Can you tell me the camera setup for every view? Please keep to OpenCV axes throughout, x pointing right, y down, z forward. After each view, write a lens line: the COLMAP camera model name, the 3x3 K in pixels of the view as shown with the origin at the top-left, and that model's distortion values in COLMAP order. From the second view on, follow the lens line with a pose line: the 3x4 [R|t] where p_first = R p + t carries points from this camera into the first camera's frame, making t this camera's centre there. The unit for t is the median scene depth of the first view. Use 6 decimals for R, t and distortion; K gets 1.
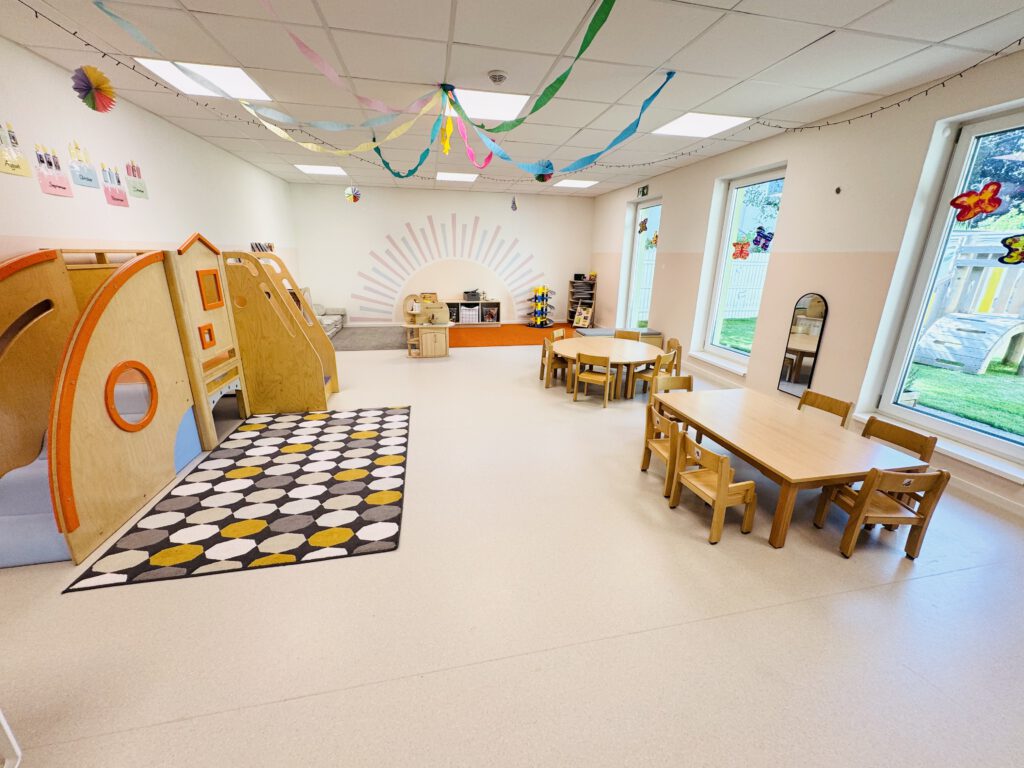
lens RADIAL K [[410.3, 0, 512.7], [0, 410.3, 385.4], [0, 0, 1]] dist [-0.000356, -0.000014]
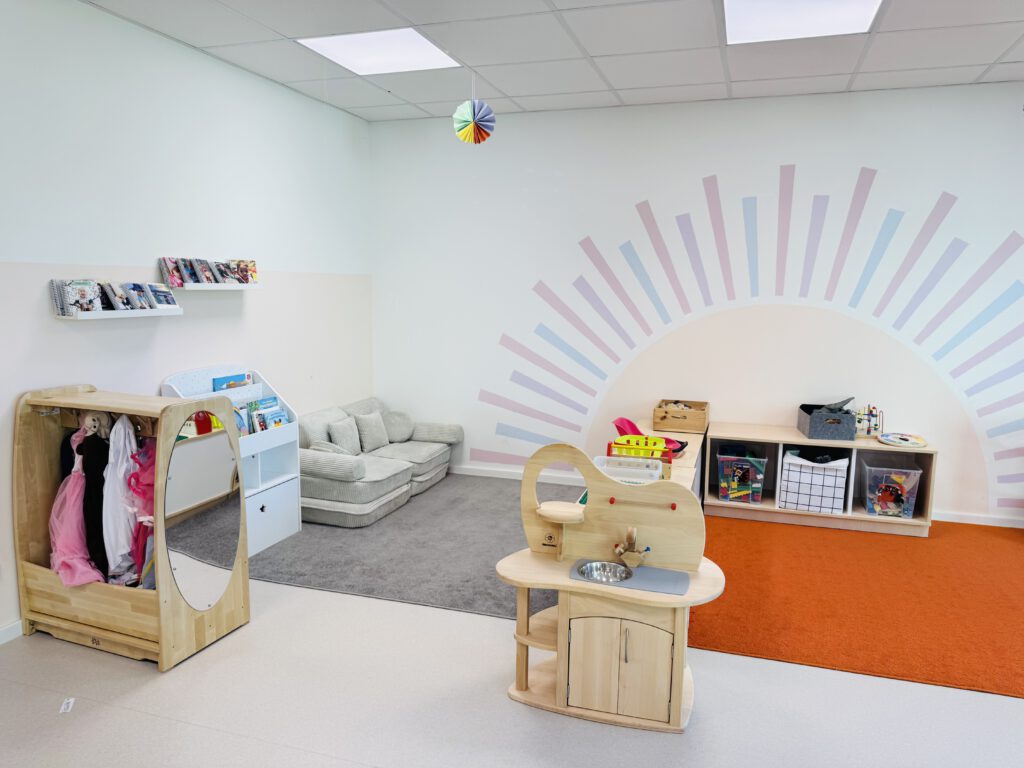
lens RADIAL K [[706.0, 0, 507.3], [0, 706.0, 385.8], [0, 0, 1]] dist [0.003302, -0.002768]
pose [[0.862755, 0.061941, -0.501814, -0.043985], [-0.152049, 0.978313, -0.140656, -0.137331], [0.482219, 0.197652, 0.853463, 0.447045]]
